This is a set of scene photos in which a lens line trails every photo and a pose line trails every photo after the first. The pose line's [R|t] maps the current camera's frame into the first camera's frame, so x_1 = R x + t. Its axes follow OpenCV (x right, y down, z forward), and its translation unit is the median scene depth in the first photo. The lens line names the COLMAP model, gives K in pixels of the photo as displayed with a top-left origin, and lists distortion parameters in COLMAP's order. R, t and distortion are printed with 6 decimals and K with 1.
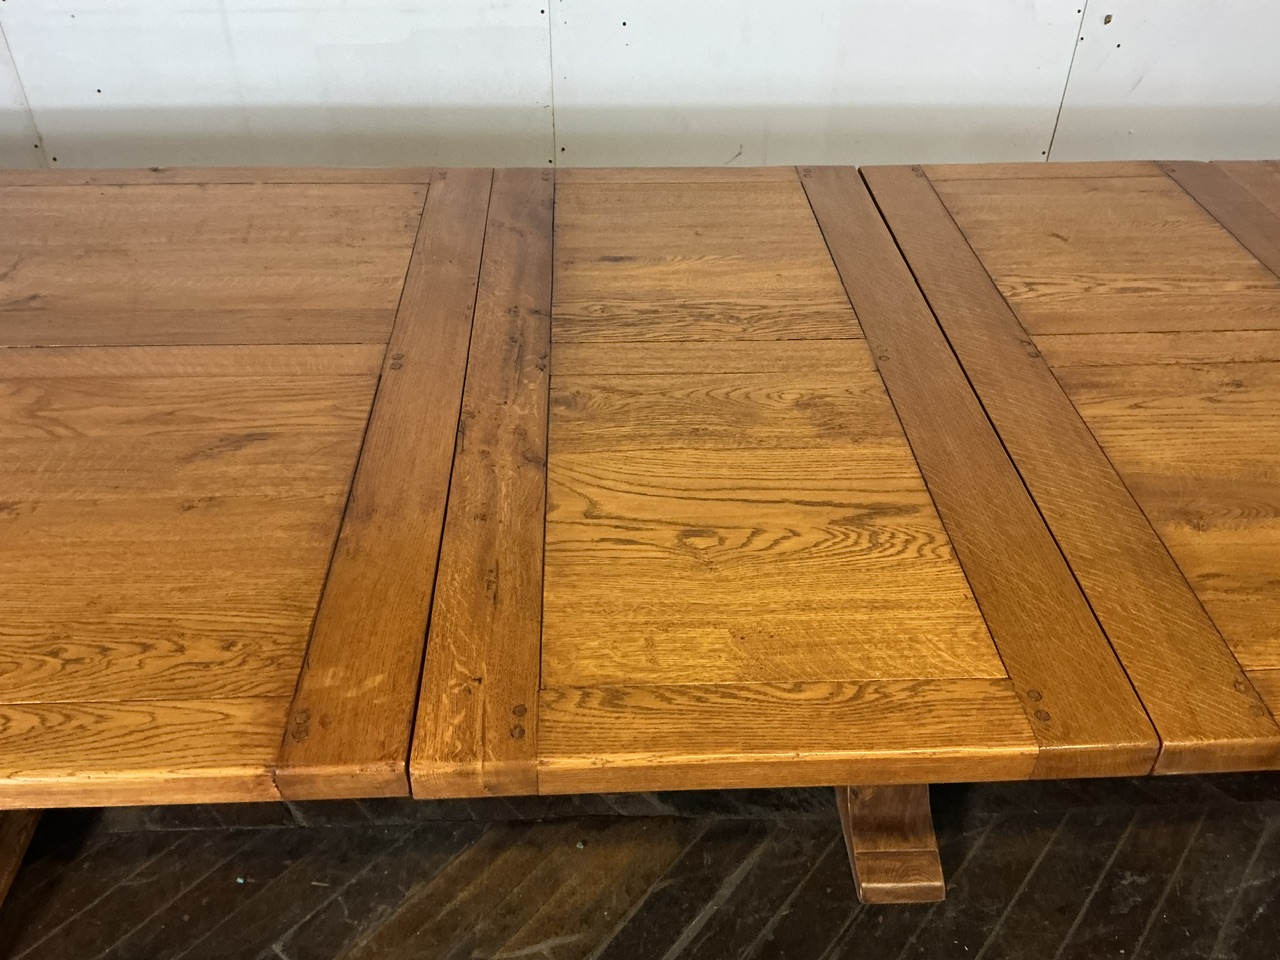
lens RADIAL K [[1064.6, 0, 640.0], [0, 1064.6, 480.0], [0, 0, 1]] dist [0.036682, -0.090142]
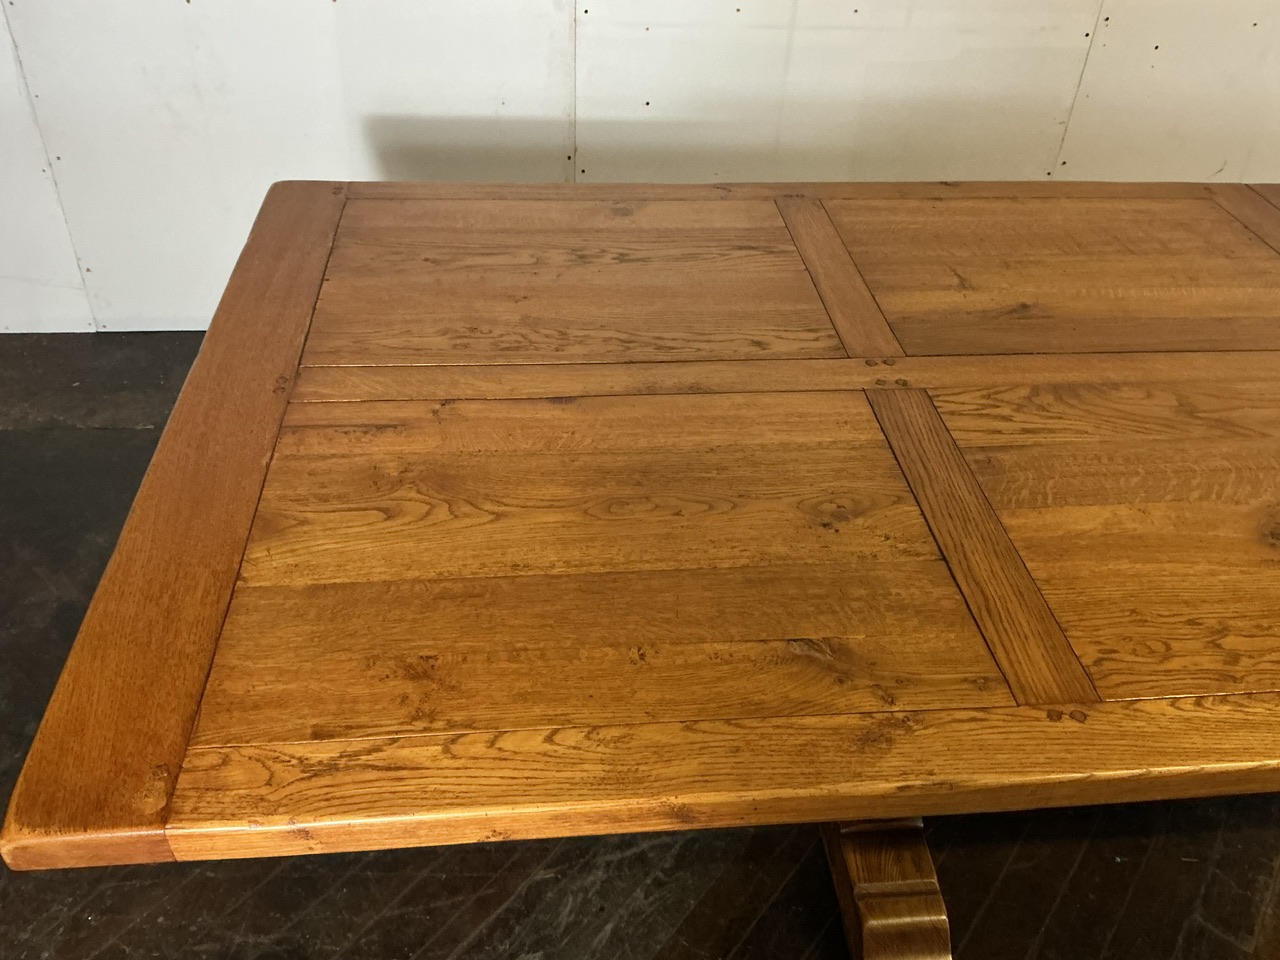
lens RADIAL K [[1109.5, 0, 640.0], [0, 1109.5, 480.0], [0, 0, 1]] dist [0.010273, -0.001435]
pose [[0.997452, -0.009316, 0.070727, -0.868242], [0.011124, 0.999620, -0.025213, 0.017116], [-0.070465, 0.025936, 0.997177, -0.035407]]
